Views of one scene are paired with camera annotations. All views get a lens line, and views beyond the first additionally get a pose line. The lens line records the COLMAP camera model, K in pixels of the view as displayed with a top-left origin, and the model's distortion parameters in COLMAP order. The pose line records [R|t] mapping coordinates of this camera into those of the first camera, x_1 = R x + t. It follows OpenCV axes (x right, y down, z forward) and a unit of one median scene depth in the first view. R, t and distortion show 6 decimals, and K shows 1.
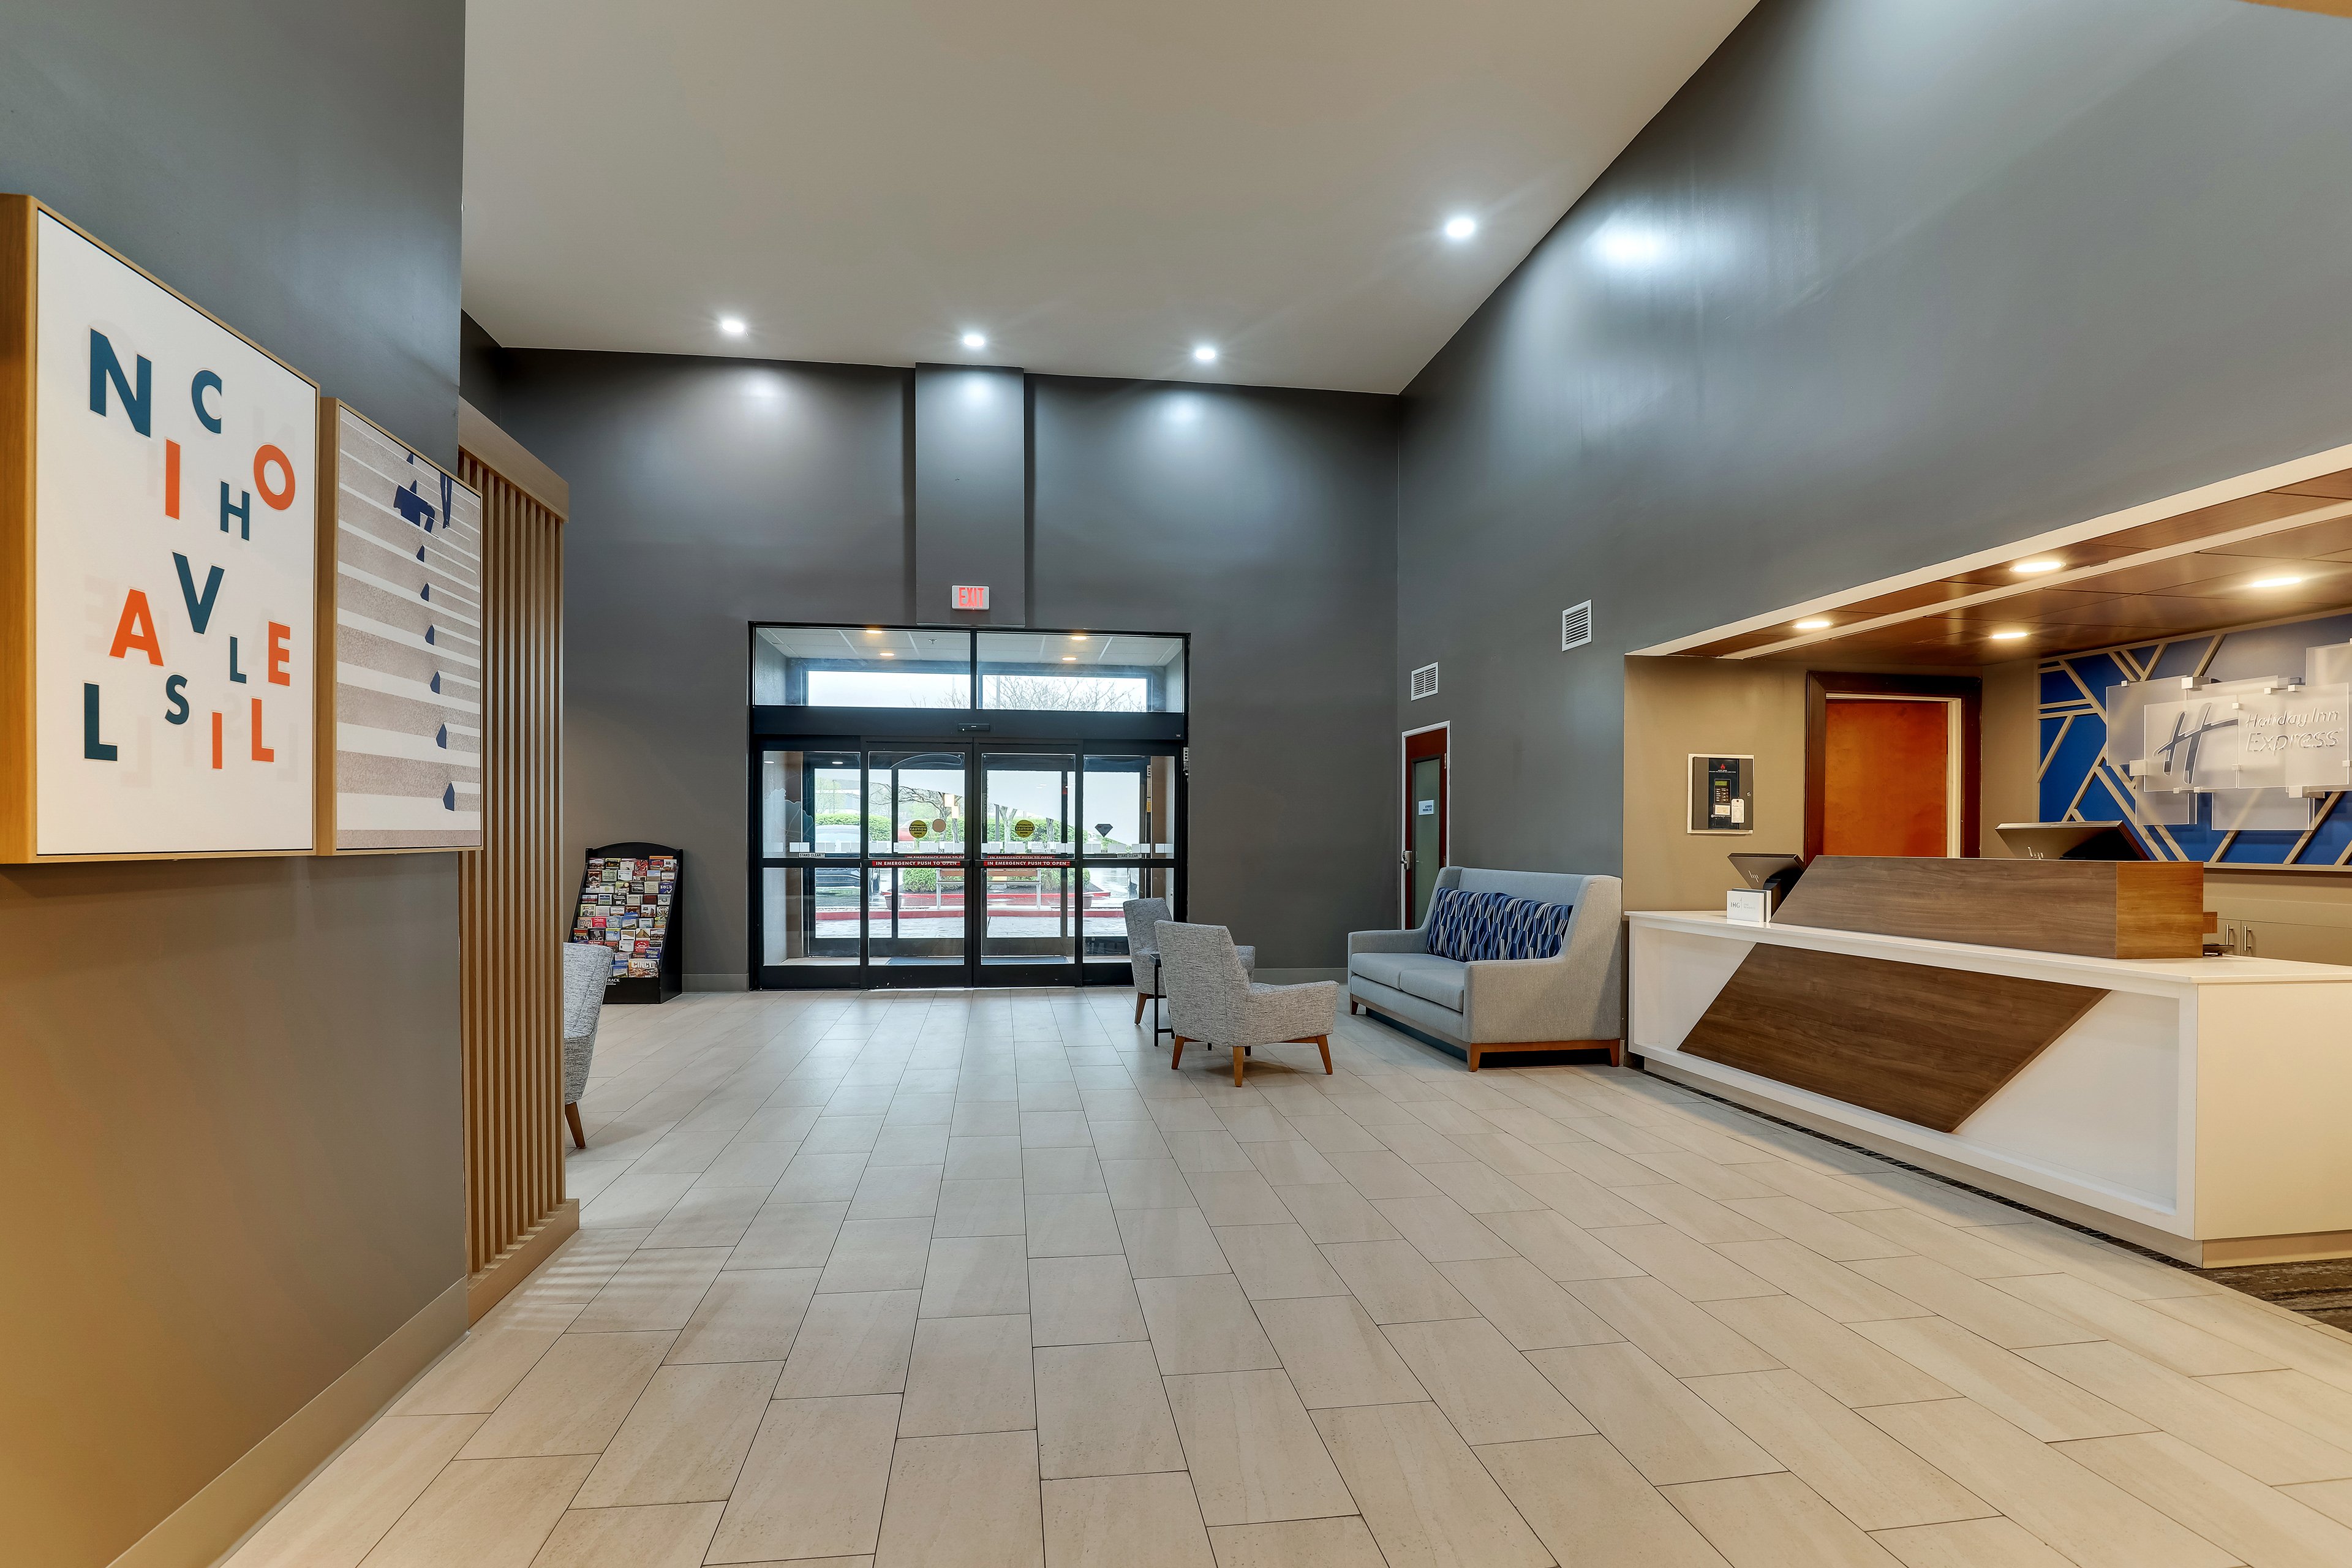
lens RADIAL K [[1094.4, 0, 1163.9], [0, 1094.4, 841.6], [0, 0, 1]] dist [-0.034413, 0.005642]
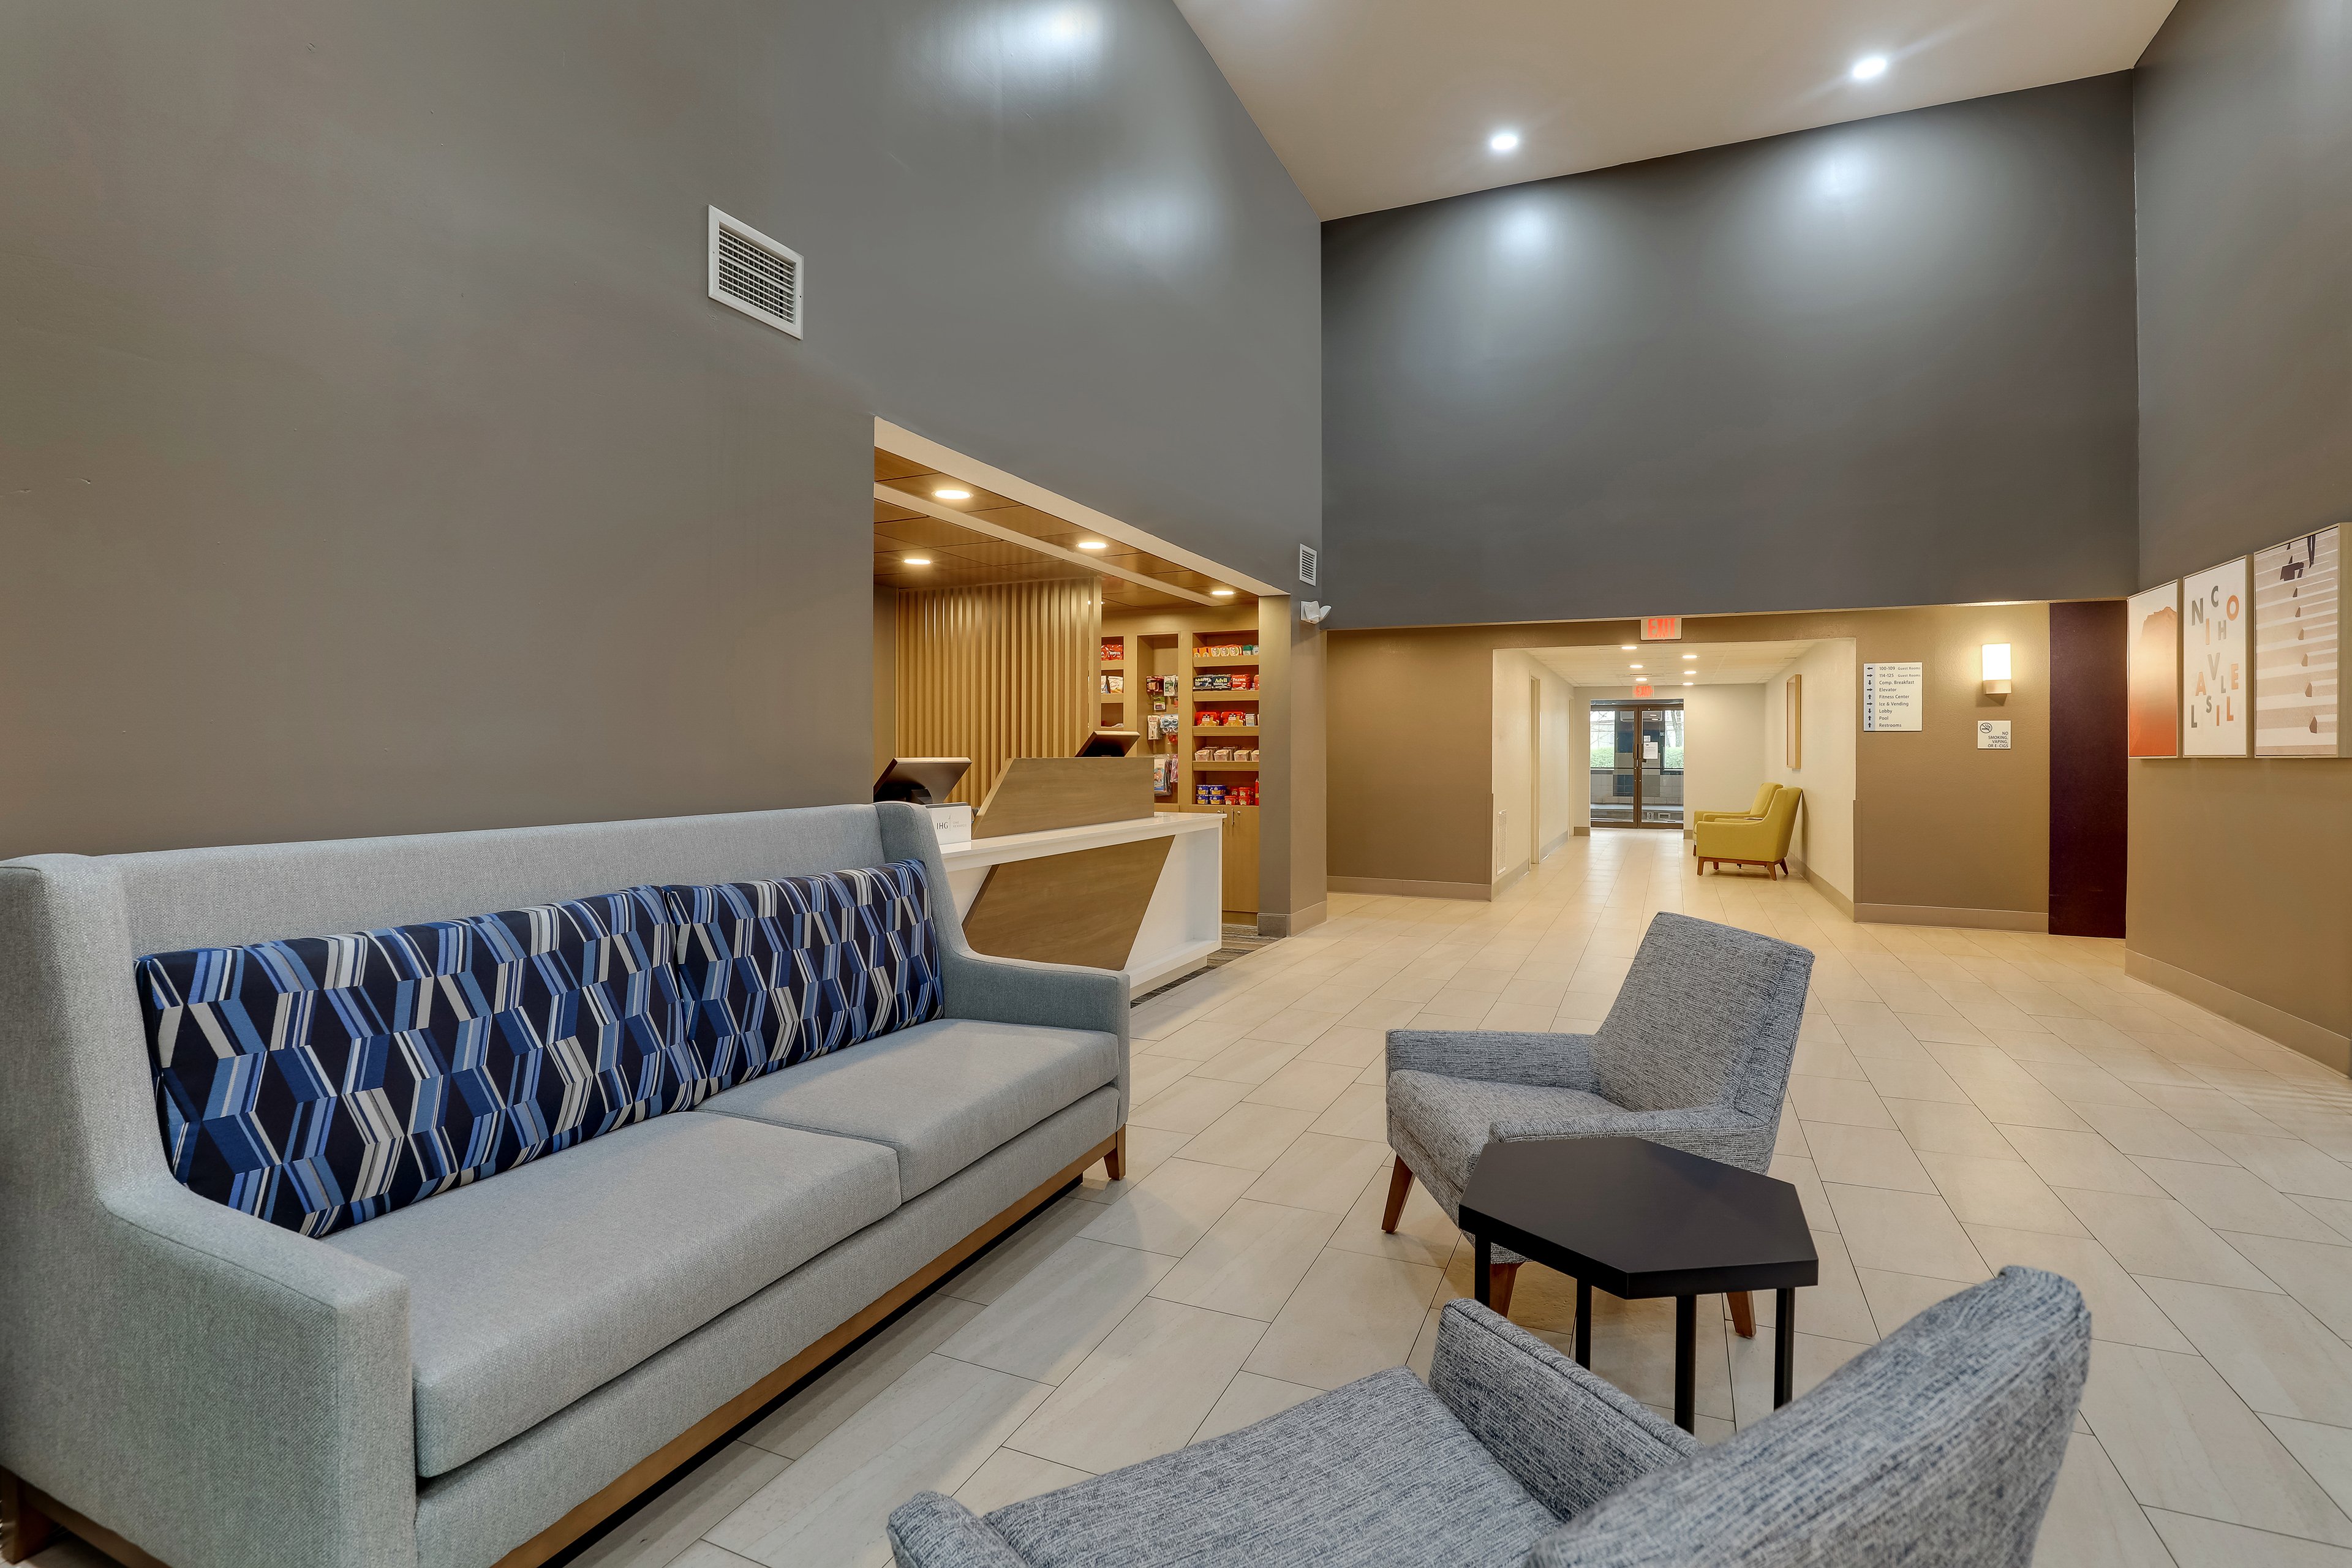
lens RADIAL K [[1094.4, 0, 1139.8], [0, 1094.4, 772.3], [0, 0, 1]] dist [-0.034413, 0.005642]
pose [[-0.830935, -0.017583, 0.556092, -0.015323], [-0.004968, 0.999695, 0.024185, 0.001066], [-0.556347, 0.017333, -0.830769, 1.458326]]
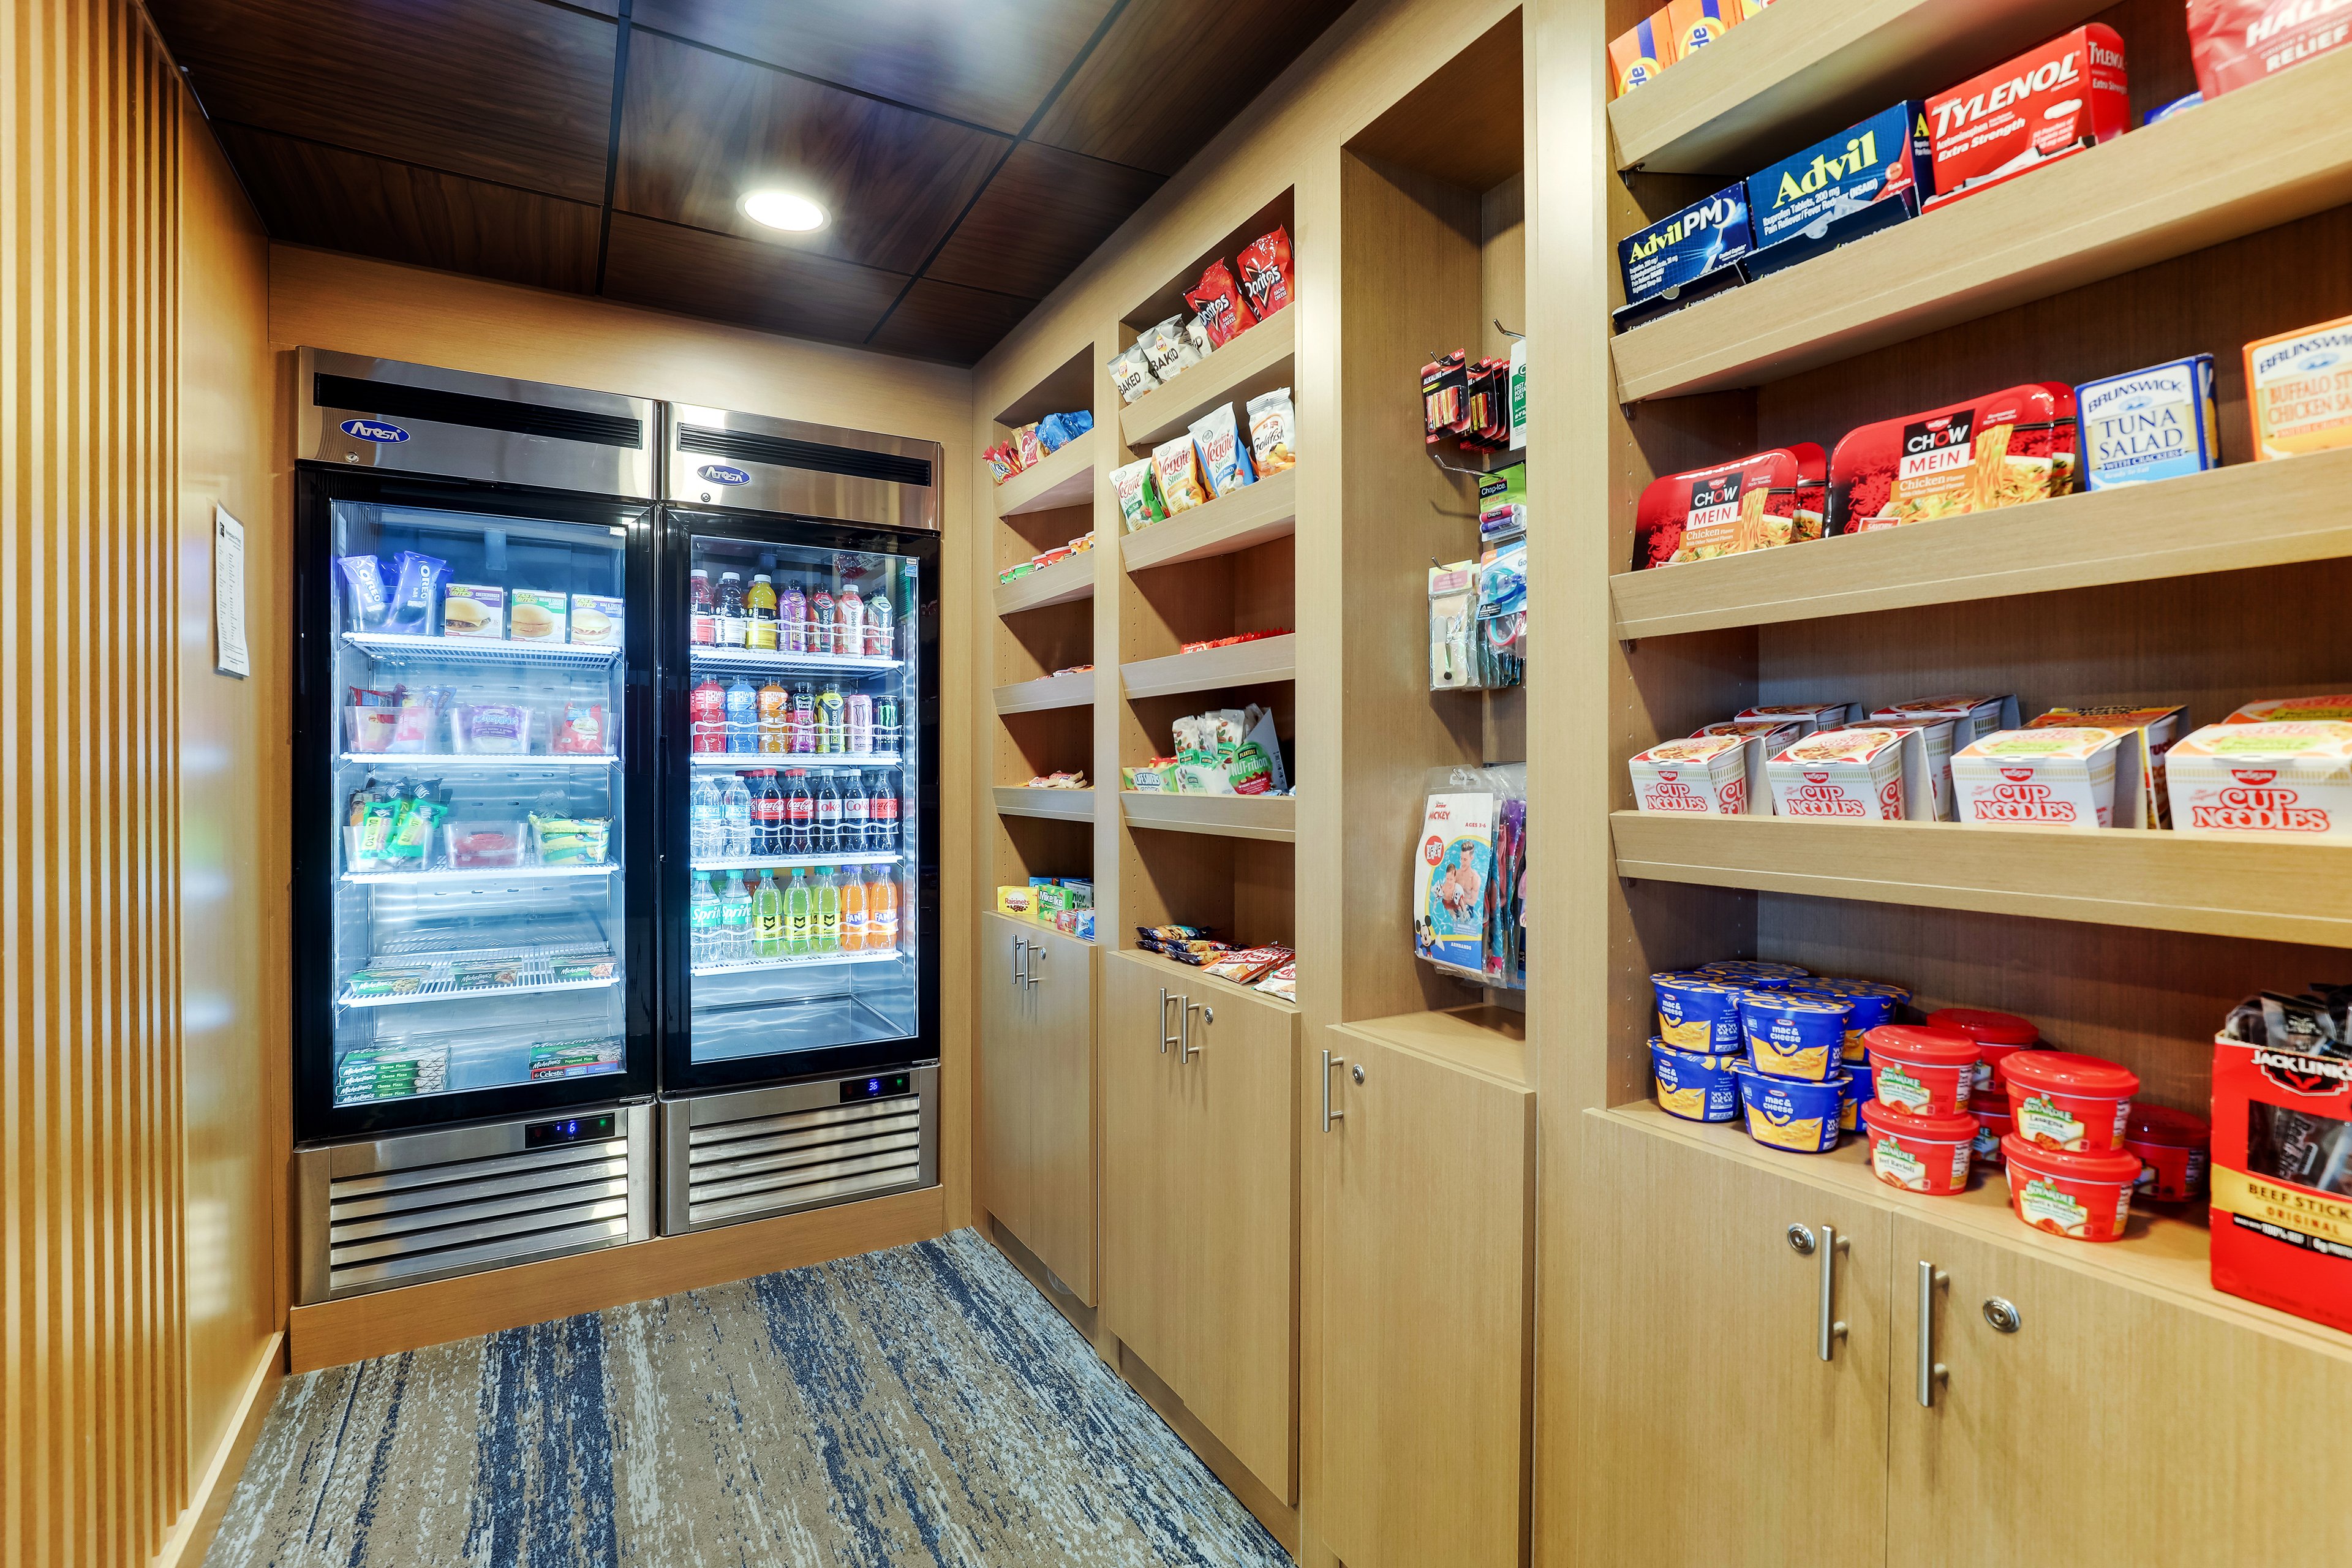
lens RADIAL K [[1094.4, 0, 1180.4], [0, 1094.4, 774.2], [0, 0, 1]] dist [-0.034413, 0.005642]
pose [[-0.377570, -0.015443, 0.925852, 0.535687], [0.007056, 0.999784, 0.019554, 0.007982], [-0.925954, 0.013915, -0.377380, 0.436624]]
